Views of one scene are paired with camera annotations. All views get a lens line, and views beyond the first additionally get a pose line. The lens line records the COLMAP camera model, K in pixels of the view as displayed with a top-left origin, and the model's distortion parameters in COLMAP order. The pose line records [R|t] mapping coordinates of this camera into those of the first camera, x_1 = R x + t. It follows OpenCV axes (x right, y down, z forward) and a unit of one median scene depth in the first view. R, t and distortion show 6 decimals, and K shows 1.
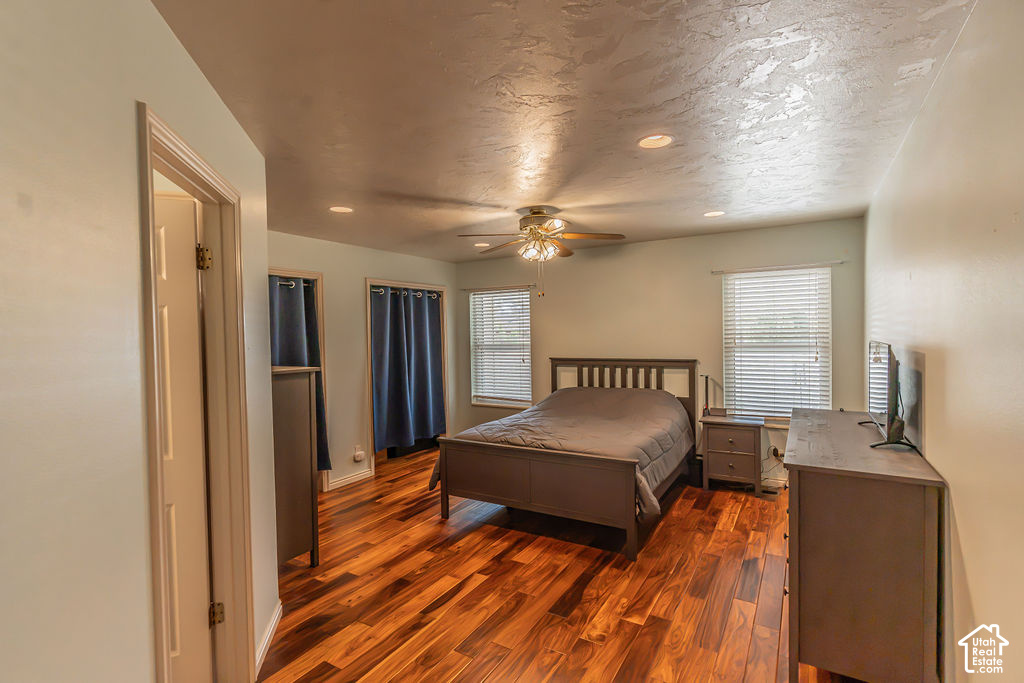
lens RADIAL K [[488.5, 0, 509.6], [0, 488.5, 342.0], [0, 0, 1]] dist [0.004513, -0.001511]
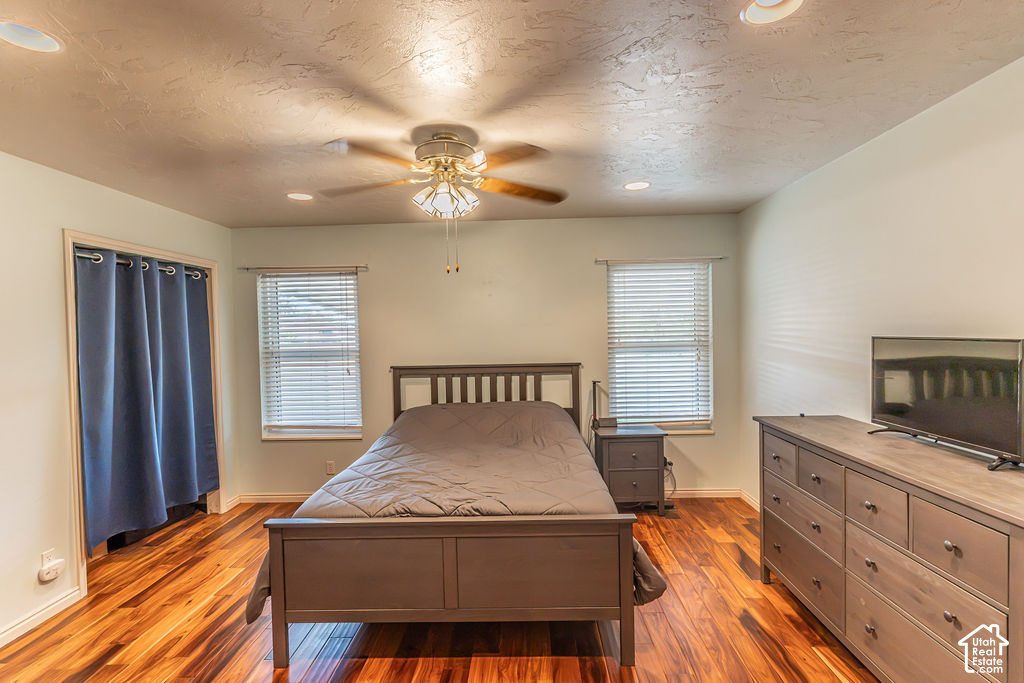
lens RADIAL K [[488.5, 0, 515.8], [0, 488.5, 342.4], [0, 0, 1]] dist [0.004513, -0.001511]
pose [[0.869340, -0.012066, 0.494066, -0.127868], [0.015102, 0.999884, -0.002156, 0.000368], [-0.493983, 0.009336, 0.869421, 0.289884]]
